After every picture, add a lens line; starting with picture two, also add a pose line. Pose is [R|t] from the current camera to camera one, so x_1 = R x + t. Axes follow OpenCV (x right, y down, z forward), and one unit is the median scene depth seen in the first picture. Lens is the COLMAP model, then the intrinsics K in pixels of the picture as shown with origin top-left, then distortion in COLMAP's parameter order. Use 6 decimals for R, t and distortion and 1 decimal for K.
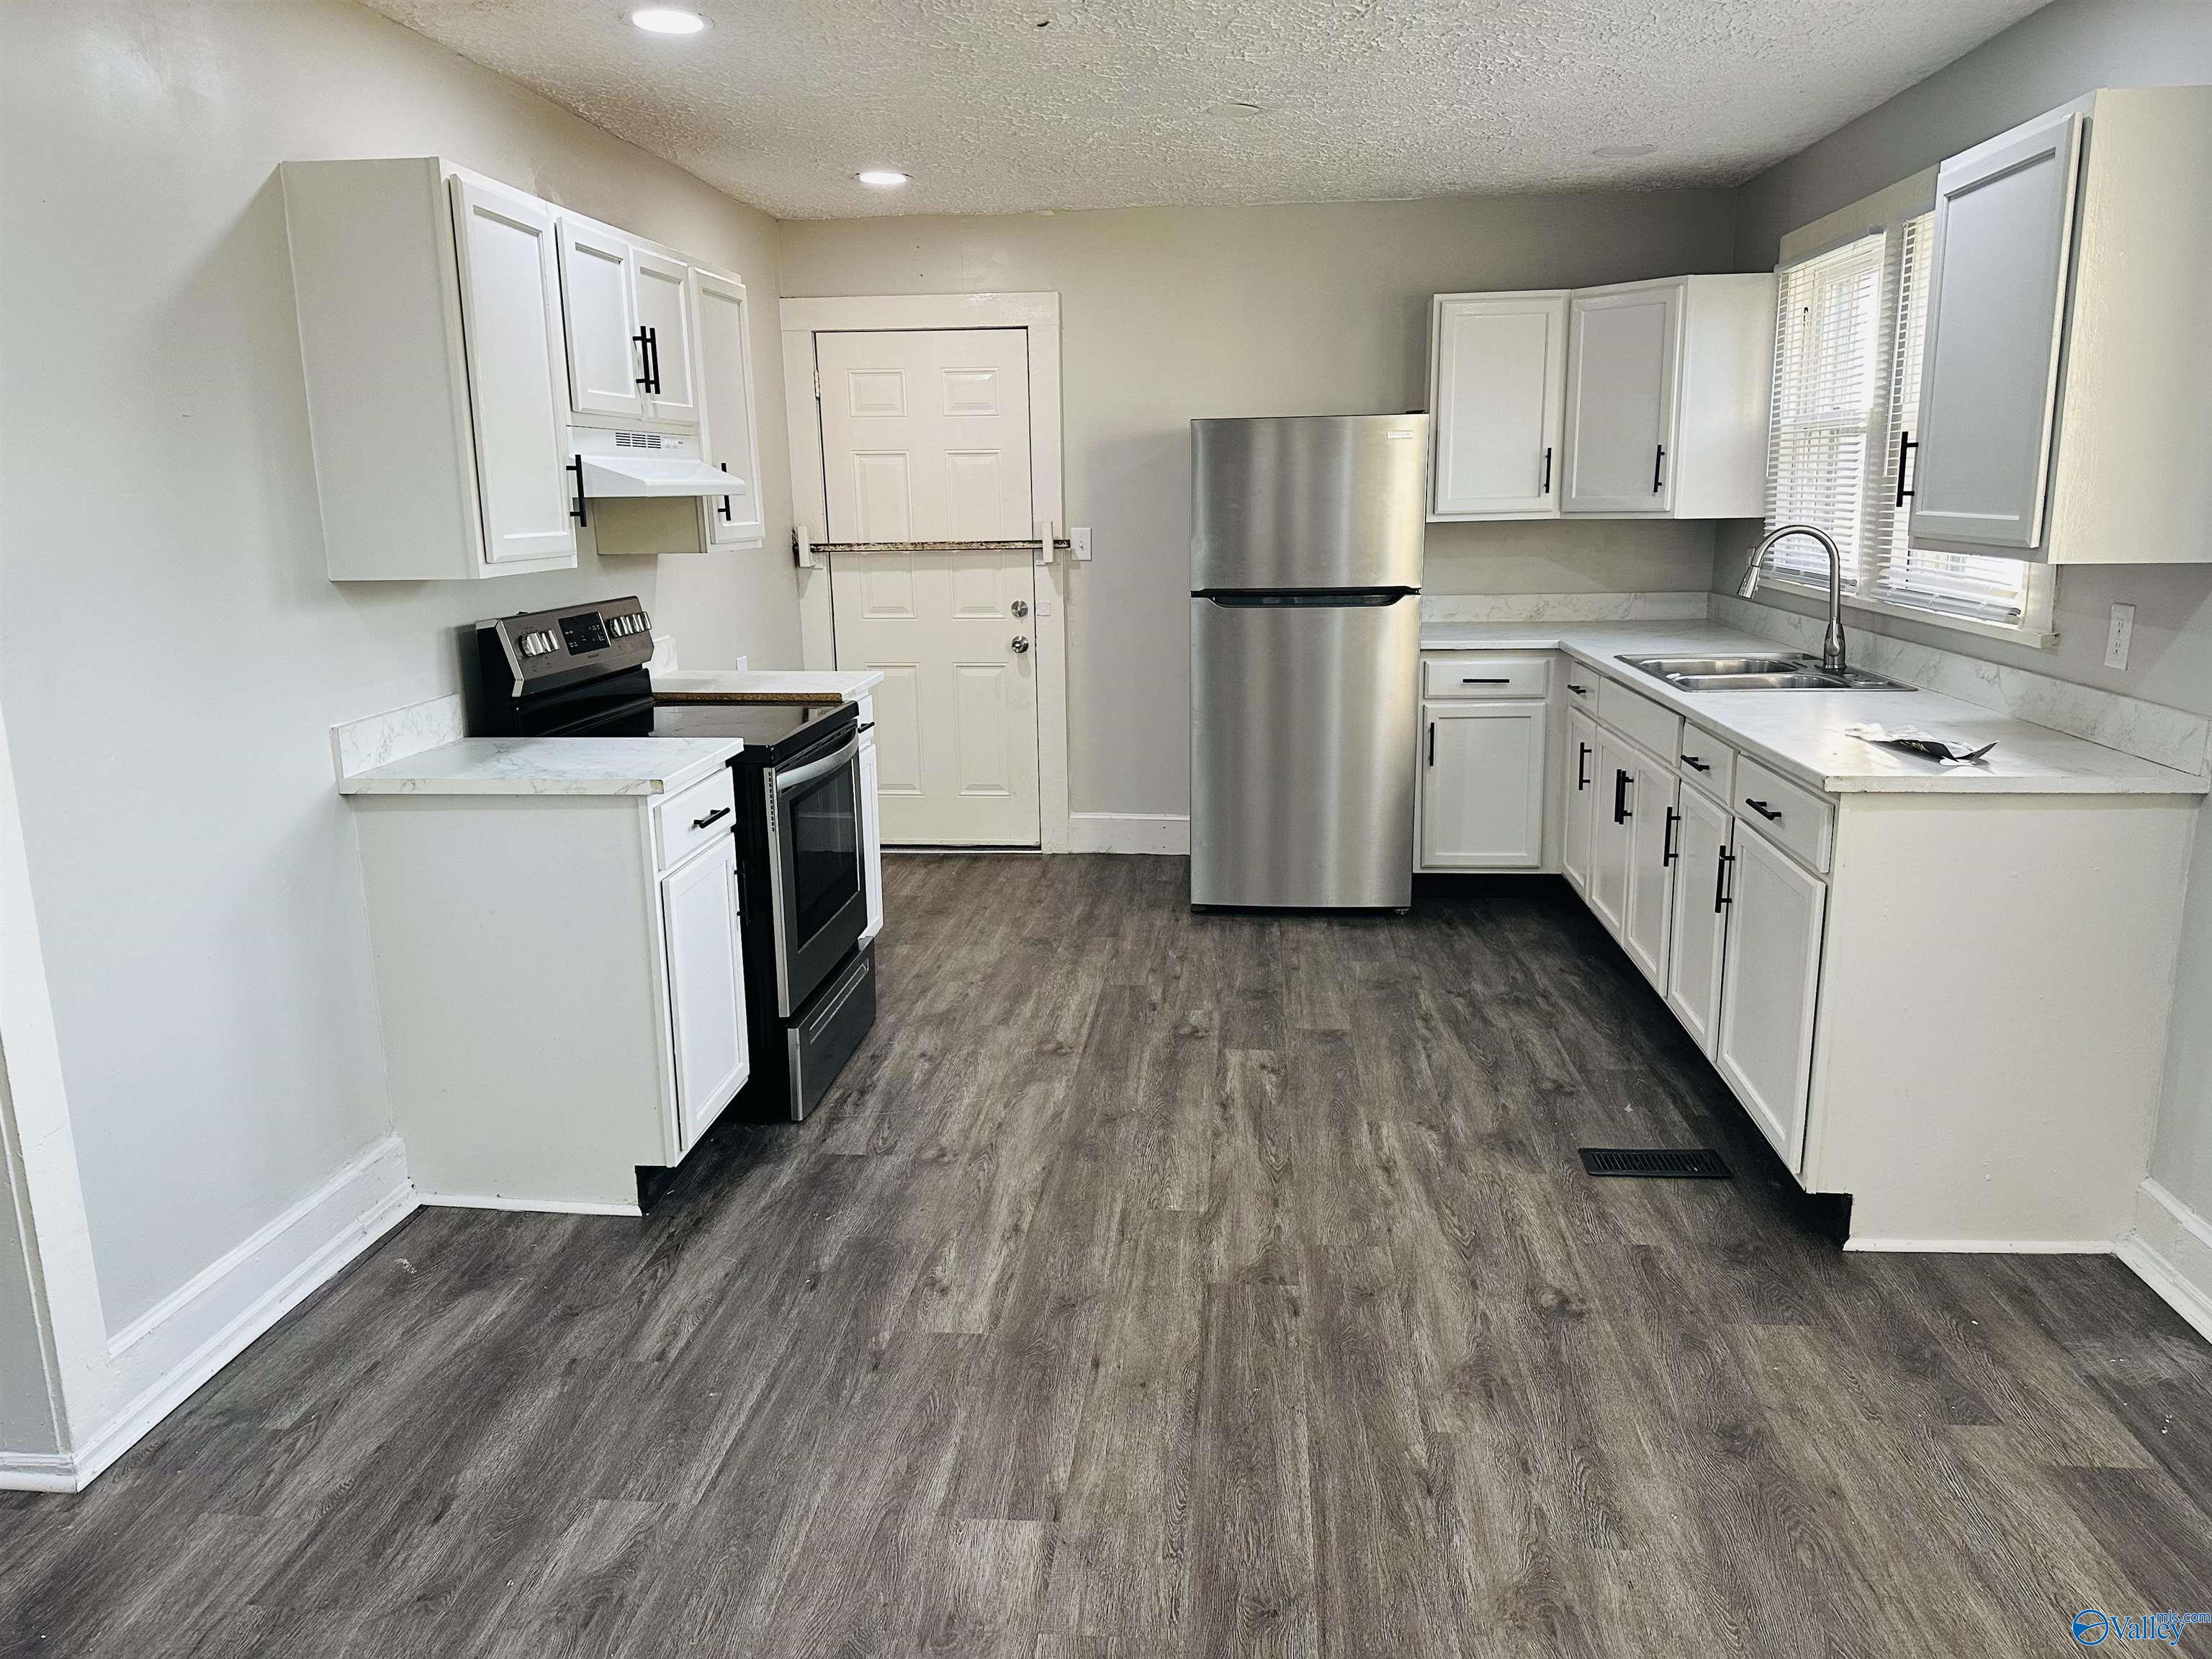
lens RADIAL K [[1544.5, 0, 1108.3], [0, 1544.5, 816.8], [0, 0, 1]] dist [0.163000, -0.304905]
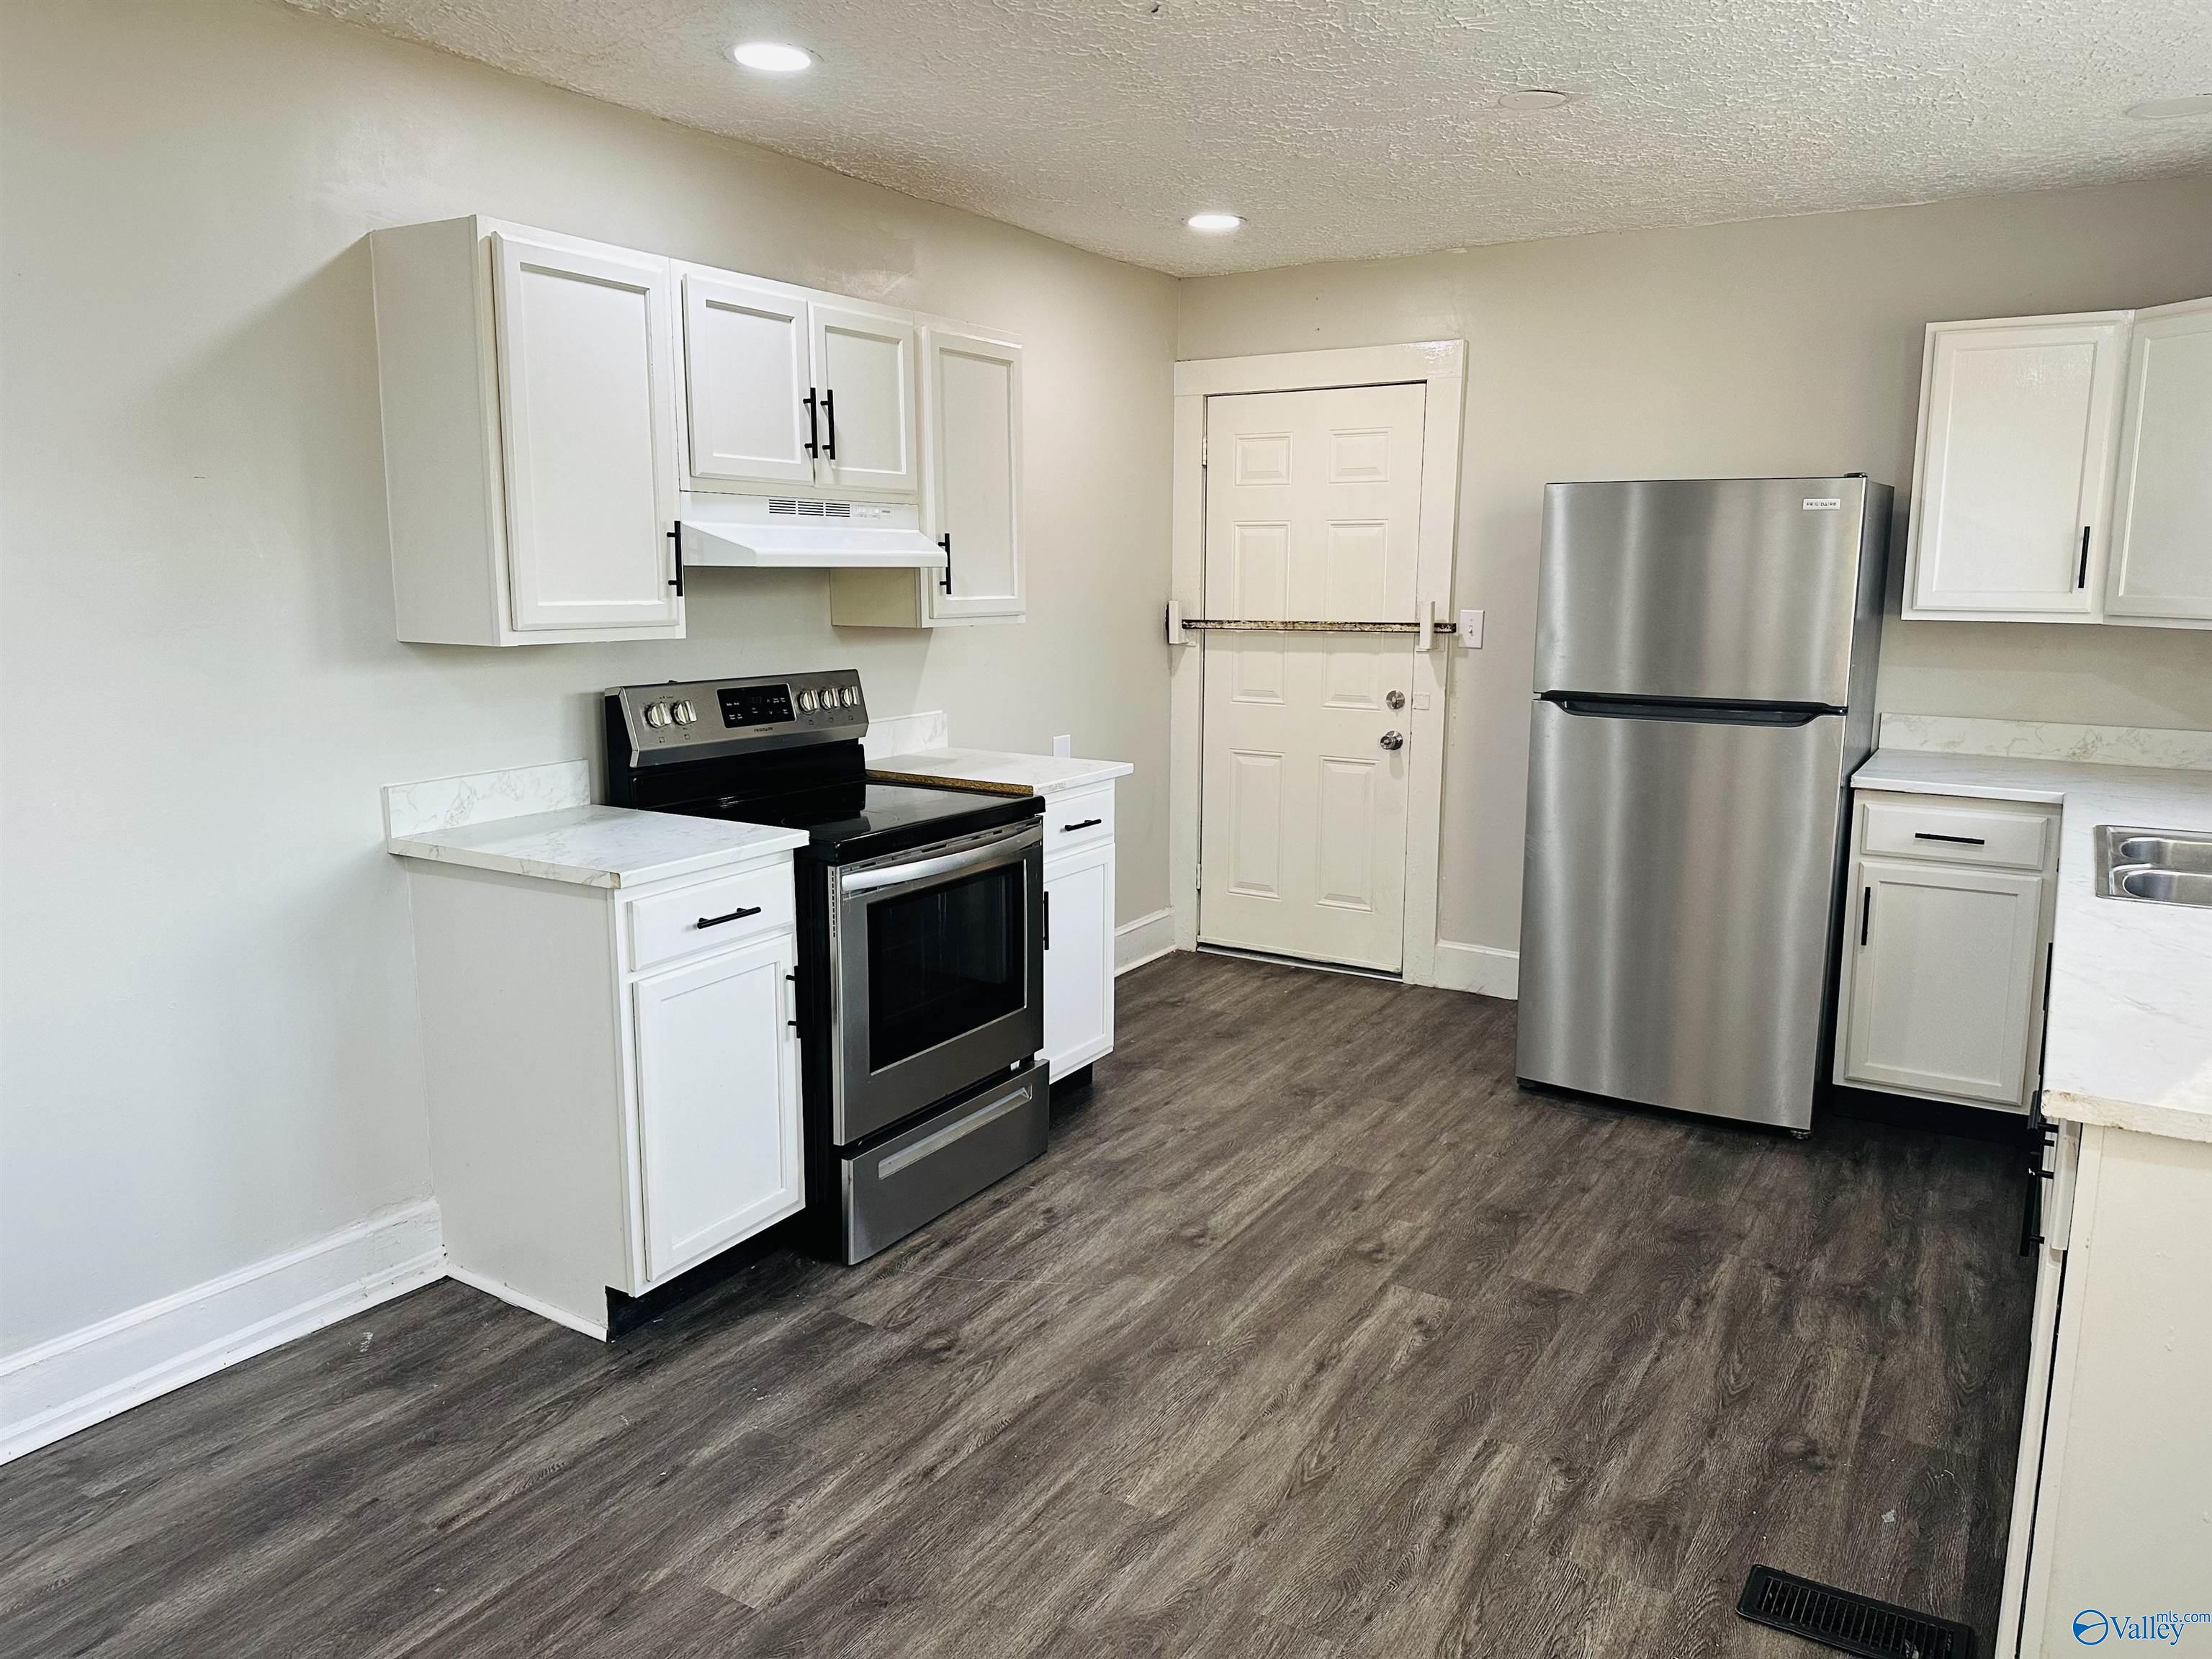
lens RADIAL K [[1544.5, 0, 1108.3], [0, 1544.5, 816.8], [0, 0, 1]] dist [0.163000, -0.304905]
pose [[0.898647, 0.092424, -0.428827, 0.249098], [-0.110501, 0.993724, -0.017390, -0.050324], [0.424528, 0.063013, 0.903219, 0.206373]]
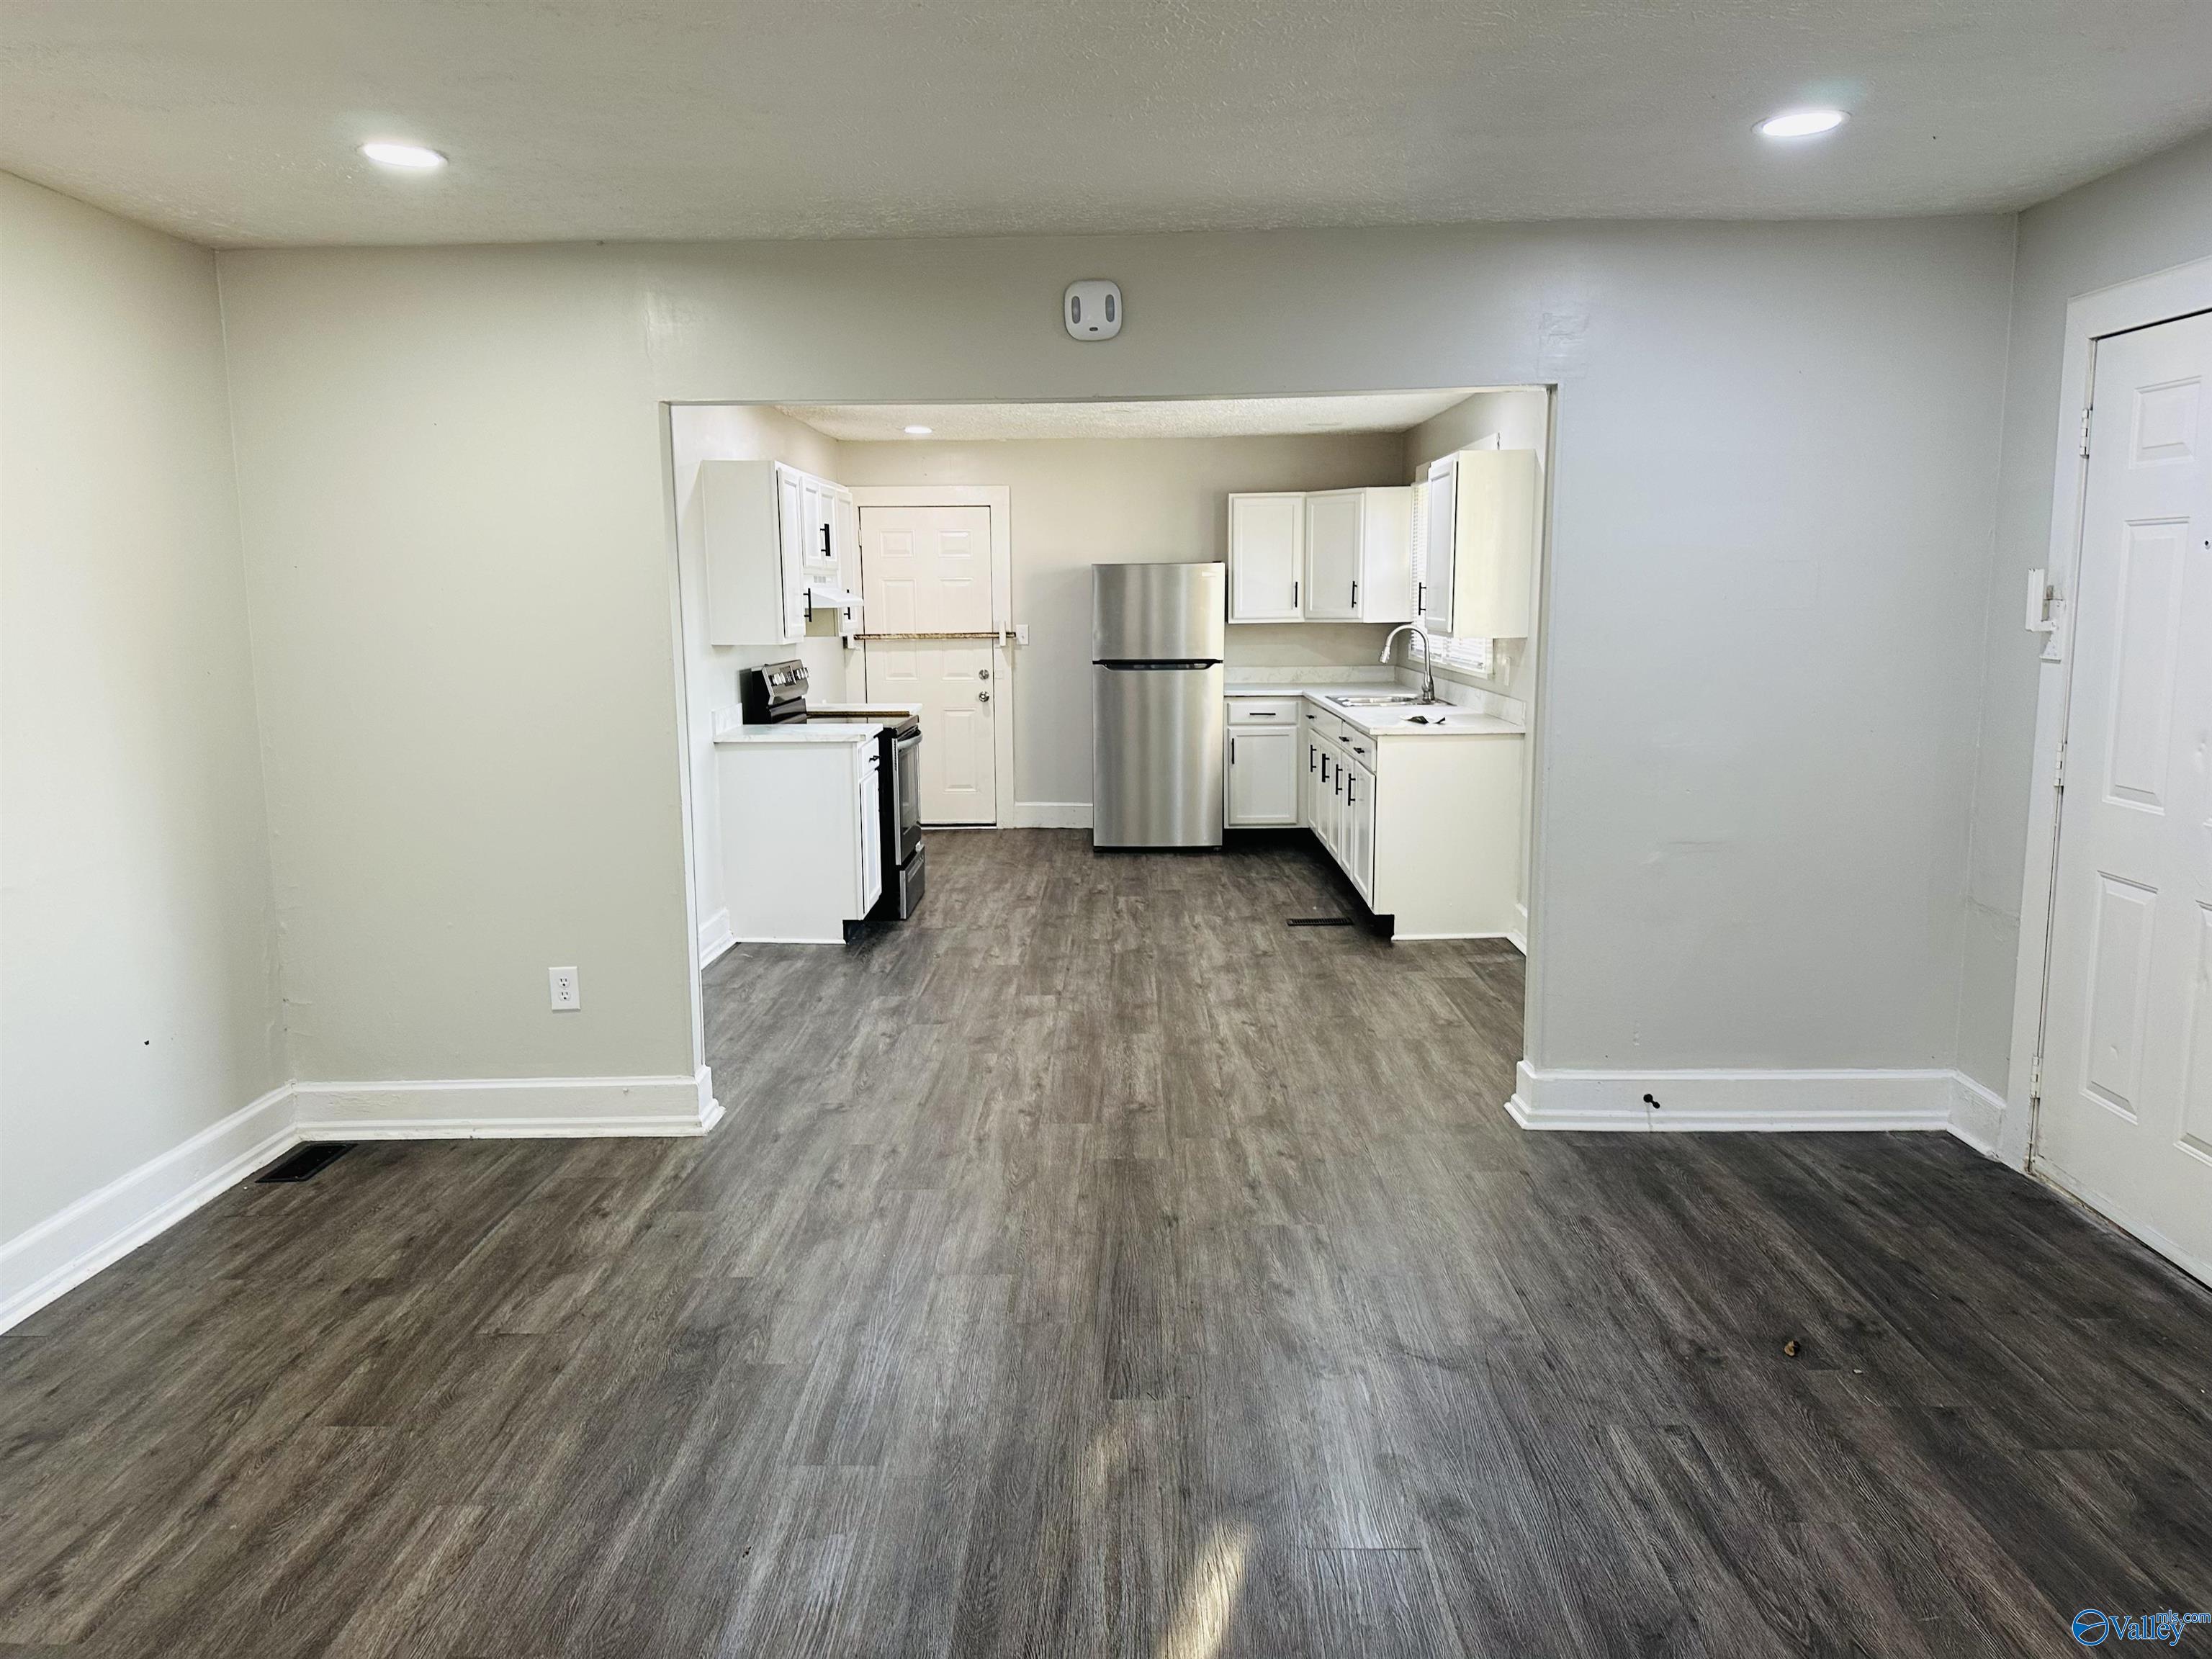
lens RADIAL K [[1536.9, 0, 1093.8], [0, 1536.9, 815.6], [0, 0, 1]] dist [0.082645, -0.103119]
pose [[0.997314, -0.004682, 0.073101, -0.085222], [0.009463, 0.997827, -0.065198, 0.164952], [-0.072637, 0.065714, 0.995191, -0.827927]]
